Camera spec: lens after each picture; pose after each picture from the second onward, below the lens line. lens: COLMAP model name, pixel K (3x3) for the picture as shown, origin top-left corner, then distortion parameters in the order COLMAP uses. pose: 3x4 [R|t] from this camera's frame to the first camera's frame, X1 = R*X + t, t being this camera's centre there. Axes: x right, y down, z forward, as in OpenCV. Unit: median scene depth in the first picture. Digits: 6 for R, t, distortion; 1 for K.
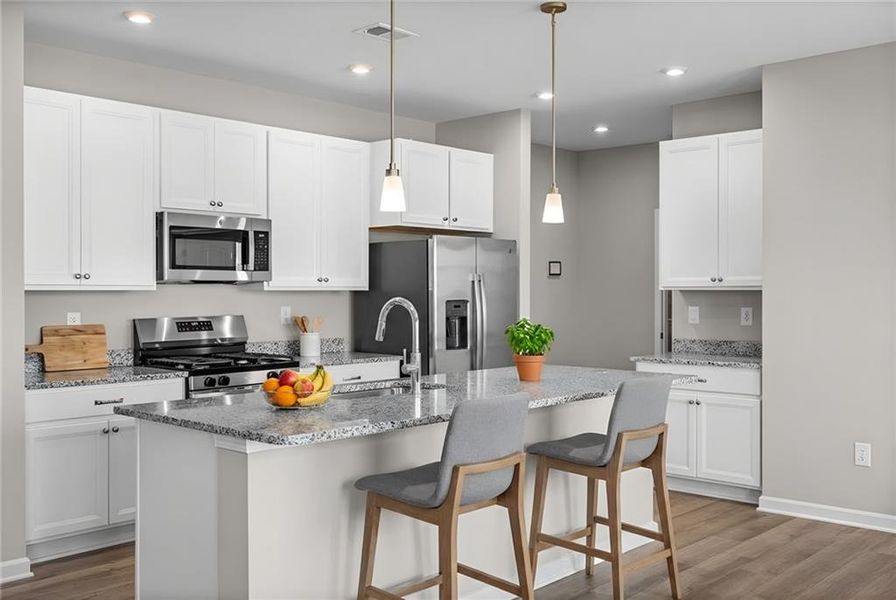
lens RADIAL K [[874.7, 0, 448.0], [0, 874.7, 300.0], [0, 0, 1]] dist [0.013223, -0.002590]
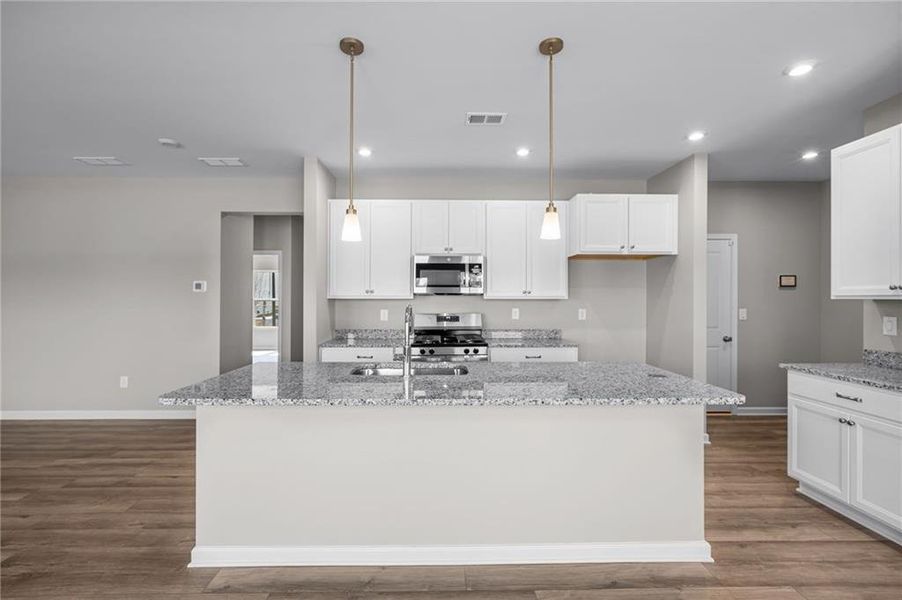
lens RADIAL K [[409.3, 0, 452.4], [0, 409.3, 296.2], [0, 0, 1]] dist [-0.001182, 0.000093]
pose [[0.696094, -0.003048, -0.717944, 0.318838], [-0.009120, 0.999873, -0.013088, -0.005392], [0.717893, 0.015658, 0.695977, 0.426893]]
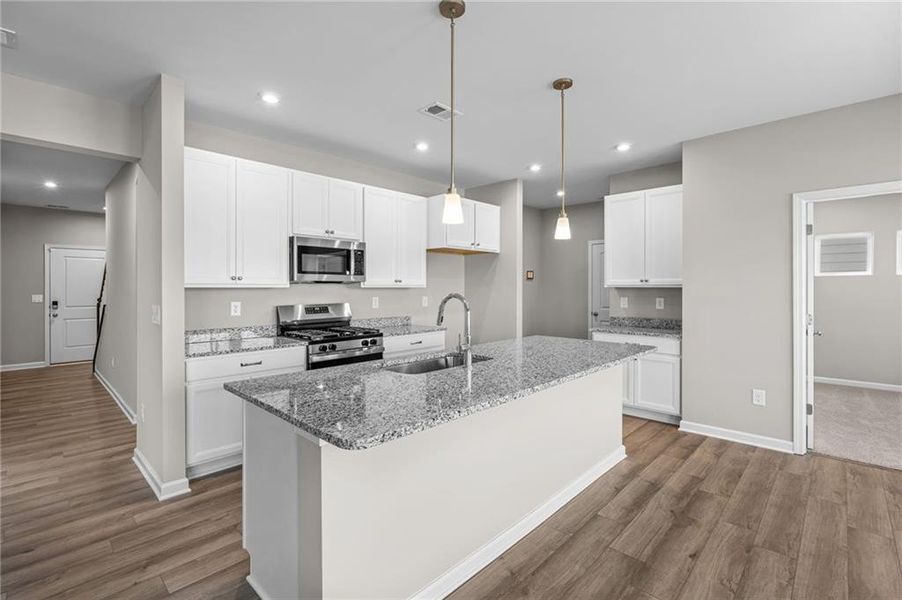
lens RADIAL K [[408.7, 0, 449.9], [0, 408.7, 288.0], [0, 0, 1]] dist [-0.001096, 0.000014]
pose [[0.999775, -0.000248, -0.021202, -0.034511], [0.000056, 0.999959, -0.009044, -0.003669], [0.021204, 0.009041, 0.999734, 0.270221]]
